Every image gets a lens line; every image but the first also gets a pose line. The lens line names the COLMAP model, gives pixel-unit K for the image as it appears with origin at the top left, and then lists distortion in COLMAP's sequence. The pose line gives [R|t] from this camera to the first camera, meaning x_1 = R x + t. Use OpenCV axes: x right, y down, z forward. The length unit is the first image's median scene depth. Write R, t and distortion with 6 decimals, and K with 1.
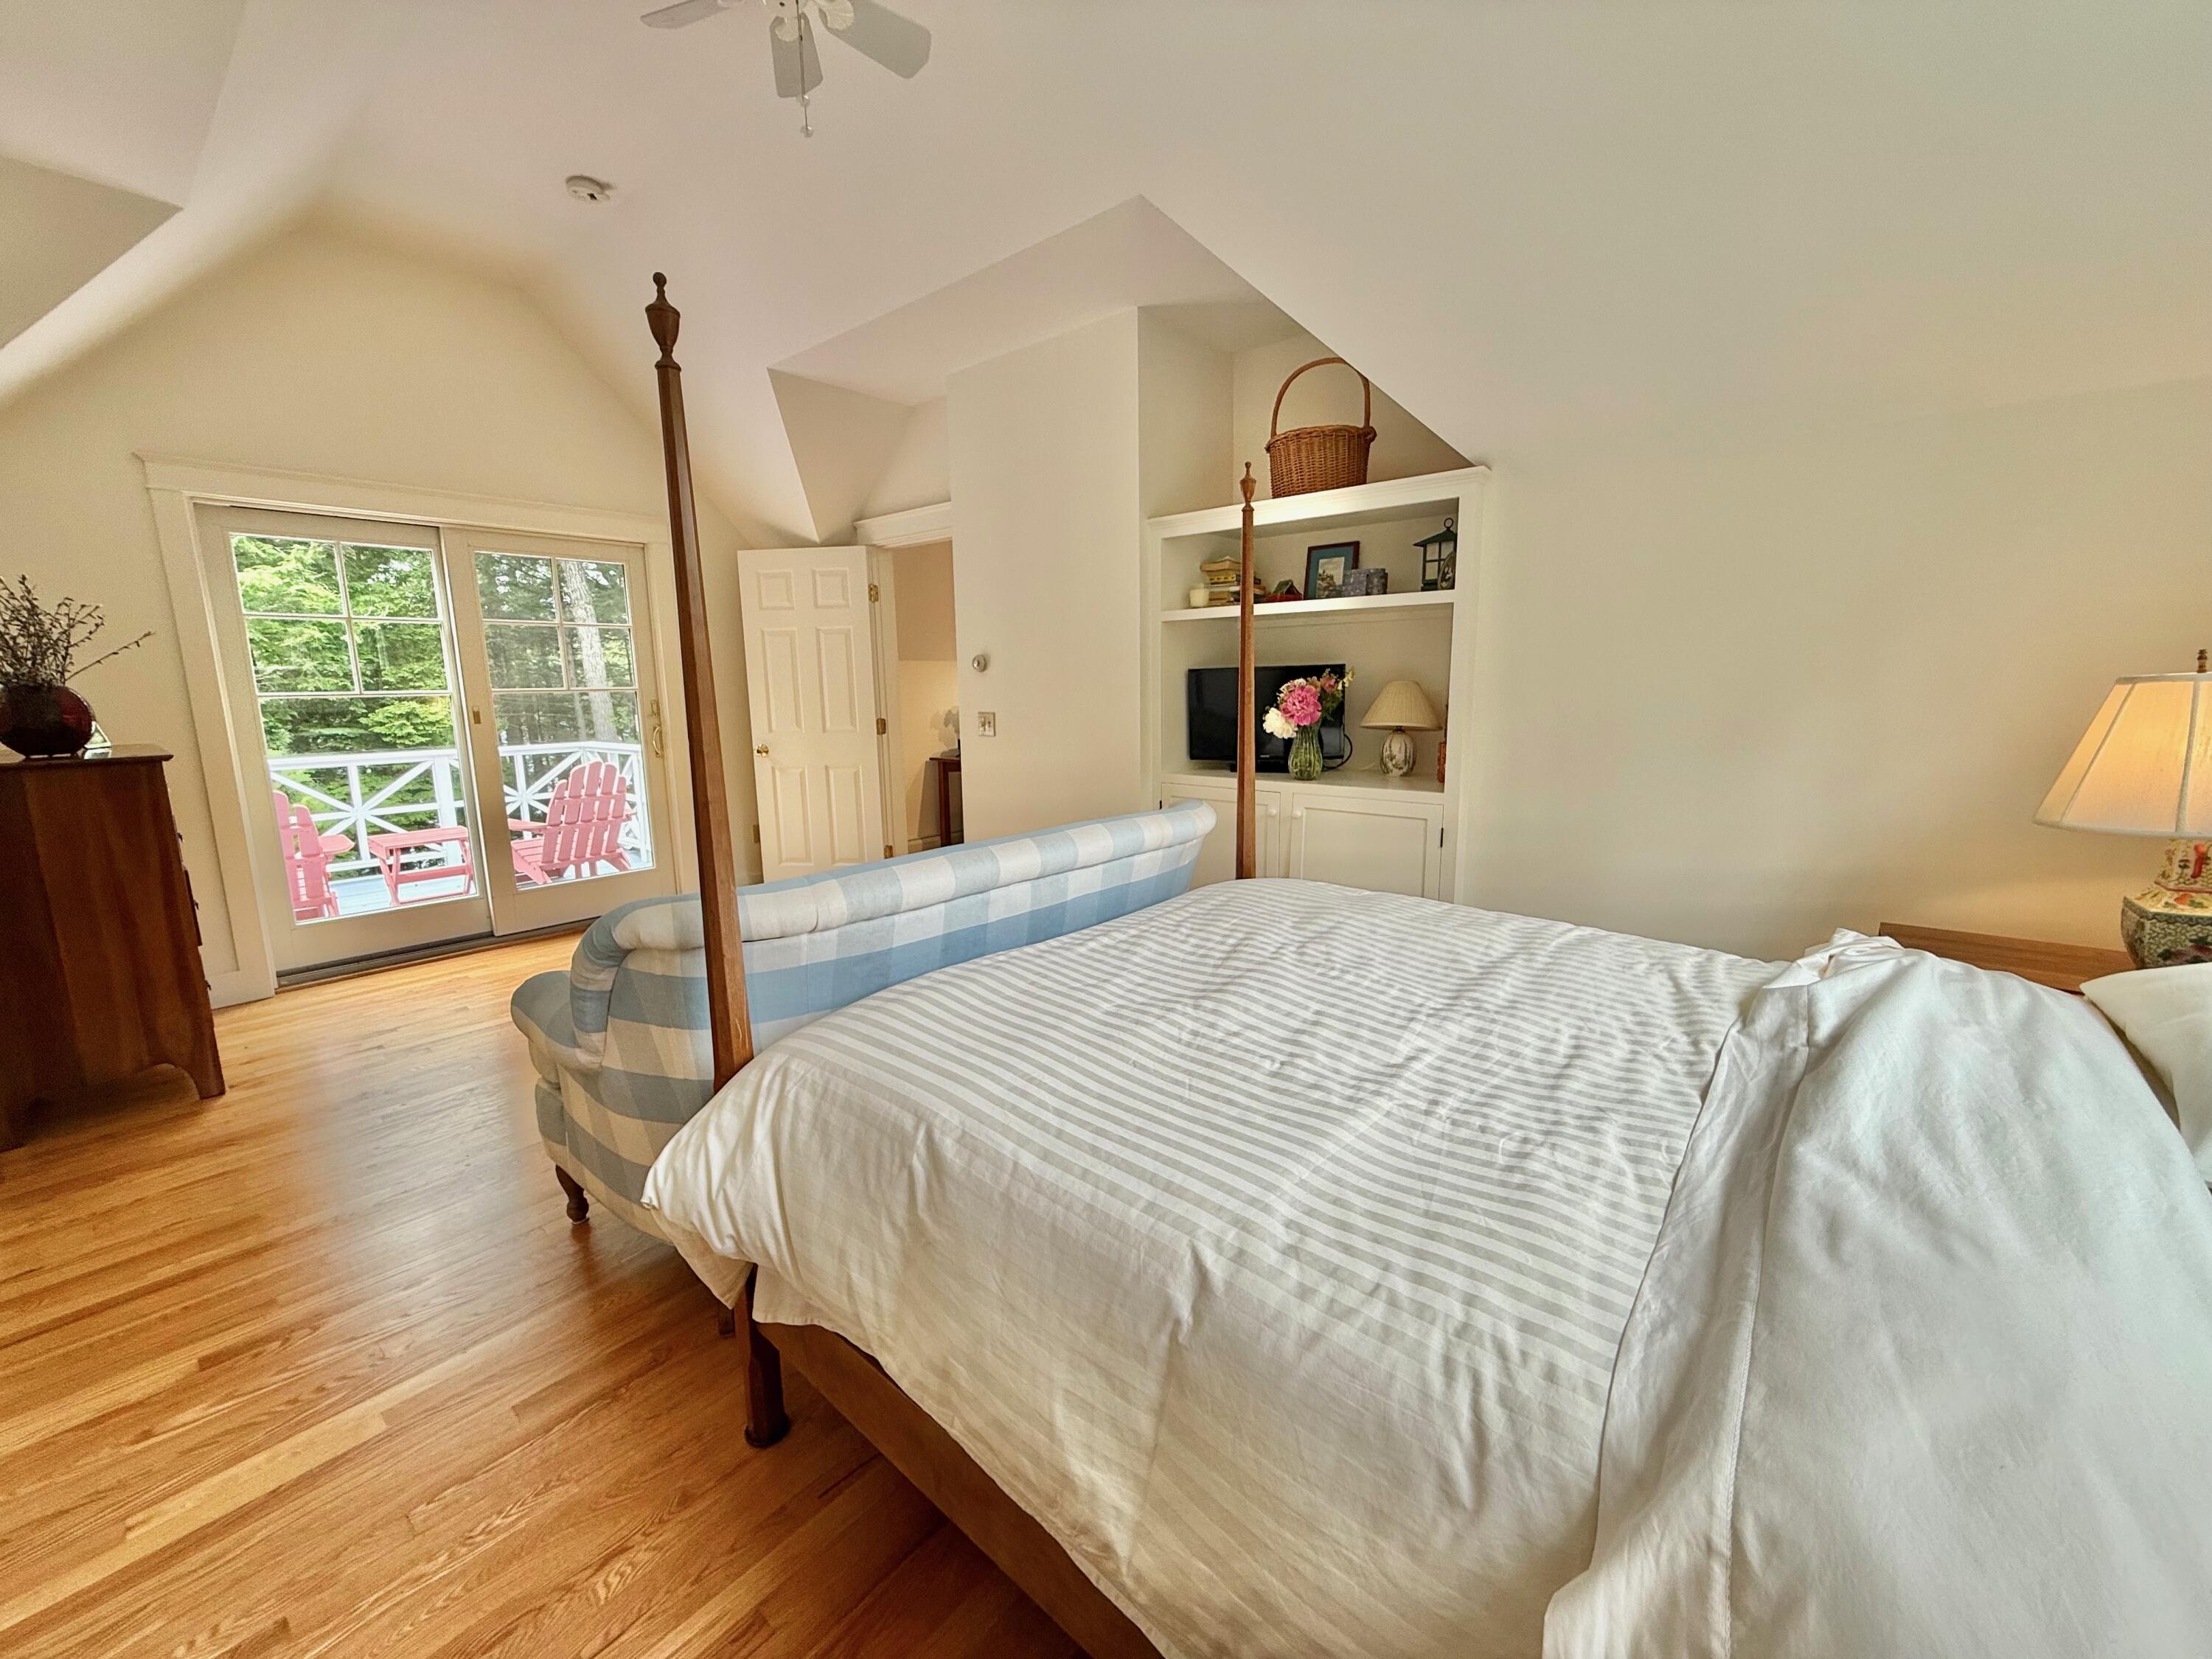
lens RADIAL K [[879.4, 0, 1101.7], [0, 879.4, 826.5], [0, 0, 1]] dist [-0.001210, -0.000201]
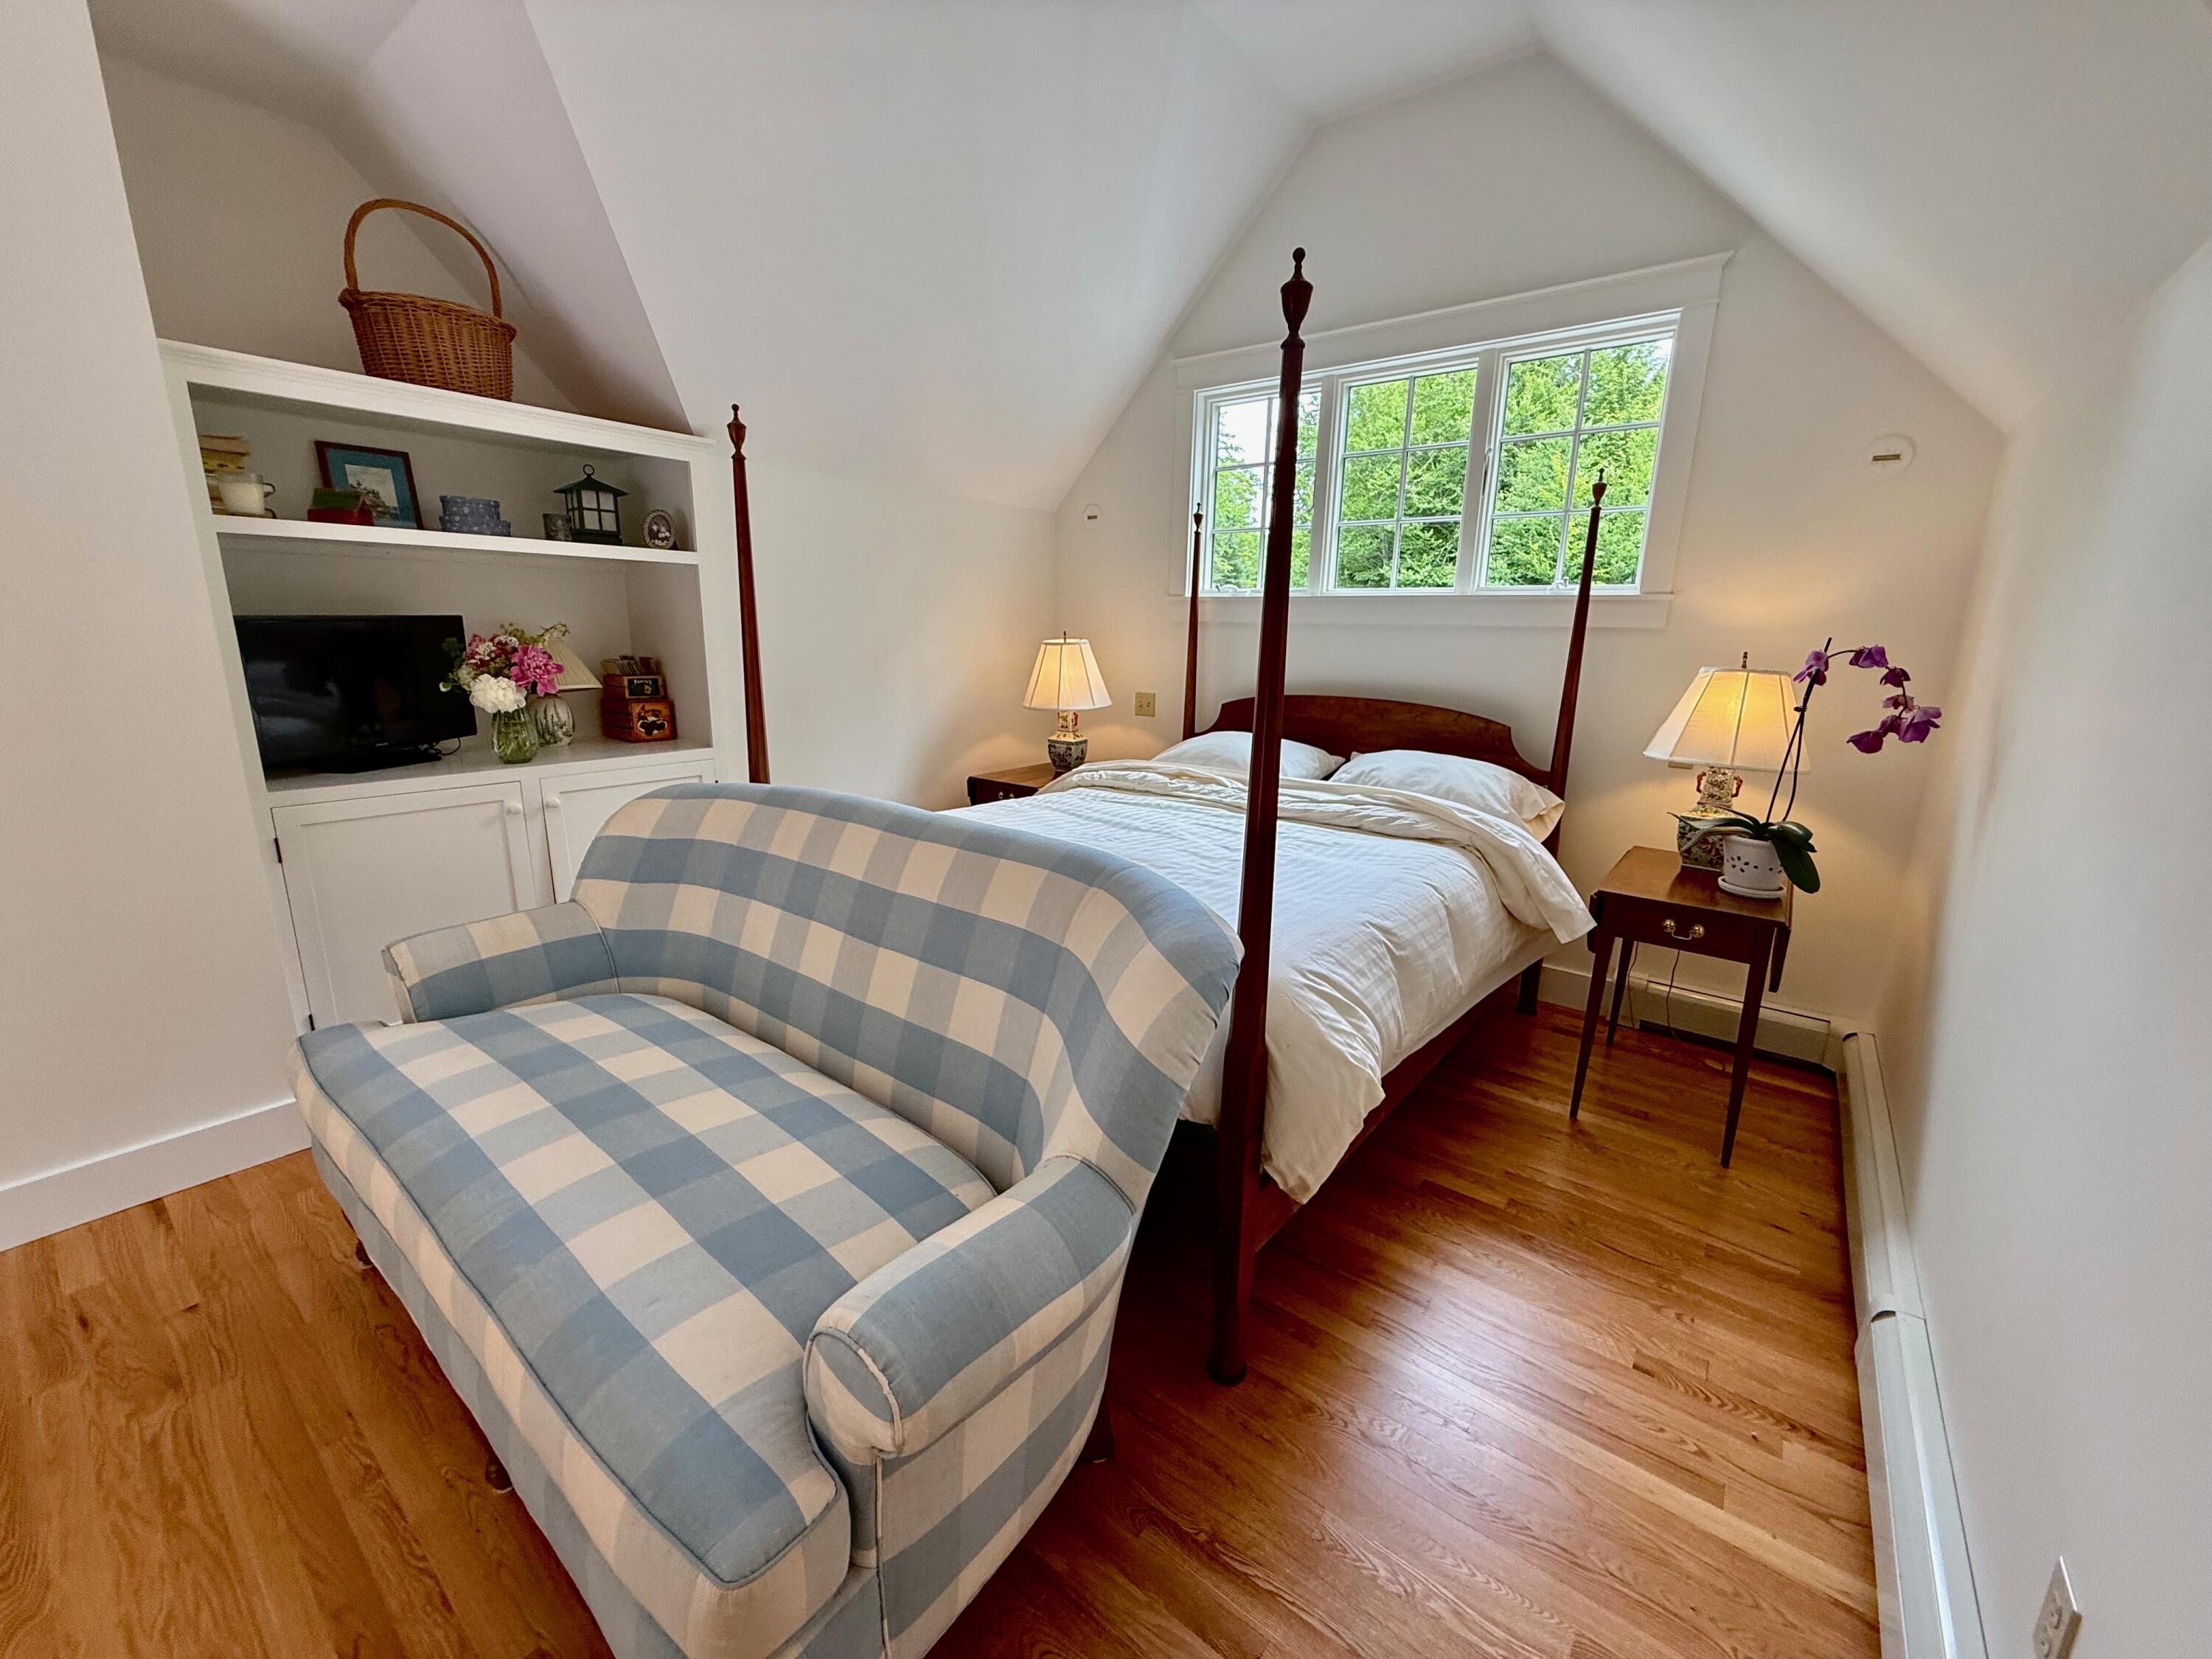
lens RADIAL K [[879.4, 0, 1101.7], [0, 879.4, 826.5], [0, 0, 1]] dist [-0.001210, -0.000201]
pose [[-0.032879, -0.200332, 0.979176, -0.612765], [0.146505, 0.968157, 0.202997, -0.084206], [-0.988663, 0.150129, -0.002482, 0.505720]]
